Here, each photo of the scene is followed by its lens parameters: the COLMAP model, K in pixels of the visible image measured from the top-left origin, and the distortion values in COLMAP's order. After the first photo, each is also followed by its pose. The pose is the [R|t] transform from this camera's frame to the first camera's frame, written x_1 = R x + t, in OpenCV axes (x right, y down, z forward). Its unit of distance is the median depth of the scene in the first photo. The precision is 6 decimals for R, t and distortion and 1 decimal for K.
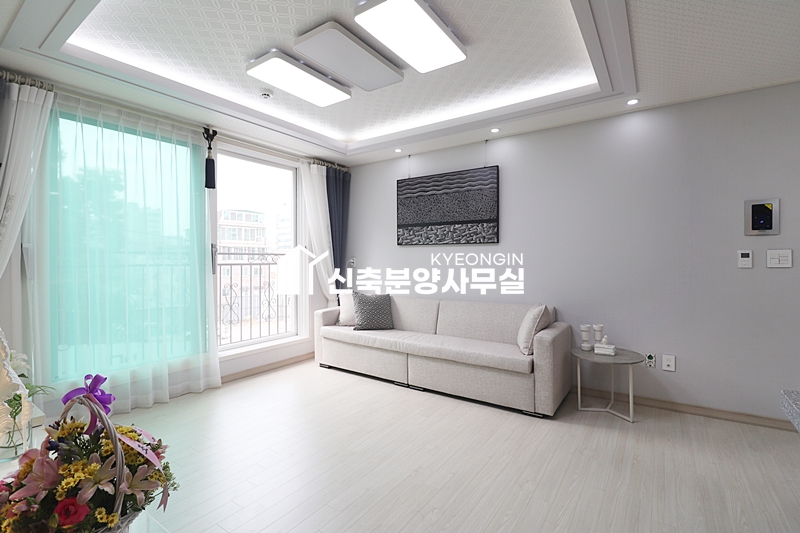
lens RADIAL K [[366.7, 0, 407.4], [0, 366.7, 262.6], [0, 0, 1]] dist [-0.000897, -0.013349]
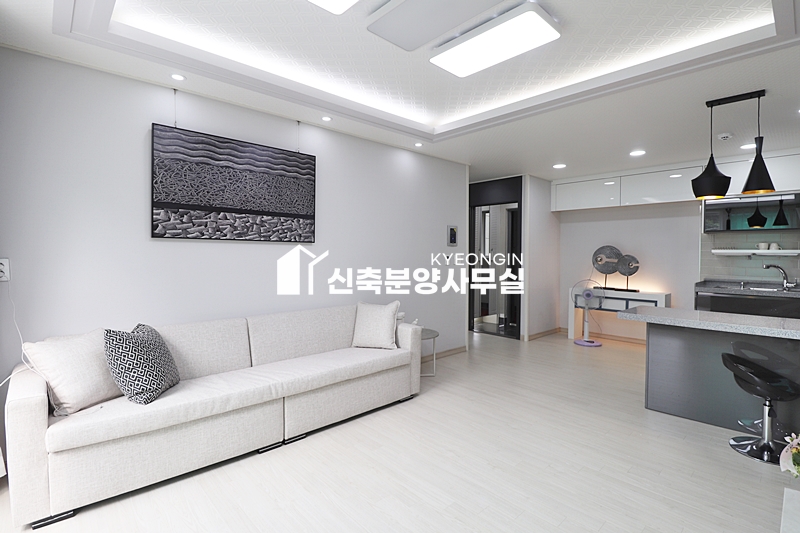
lens RADIAL K [[384.4, 0, 404.1], [0, 384.4, 262.1], [0, 0, 1]] dist [-0.001071, -0.015565]
pose [[0.211678, -0.018209, 0.977170, -0.605795], [0.000482, 0.999828, 0.018527, -0.022609], [-0.977339, -0.003450, 0.211651, 0.563880]]
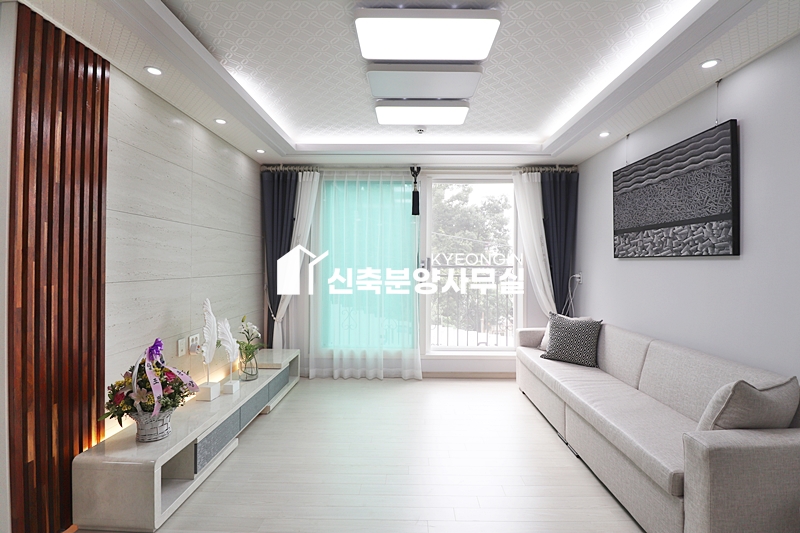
lens RADIAL K [[366.7, 0, 407.4], [0, 366.7, 262.6], [0, 0, 1]] dist [-0.000897, -0.013349]
pose [[0.560300, 0.000962, -0.828289, 0.412098], [-0.011500, 0.999912, -0.006617, -0.031774], [0.828210, 0.013233, 0.560261, 0.259517]]
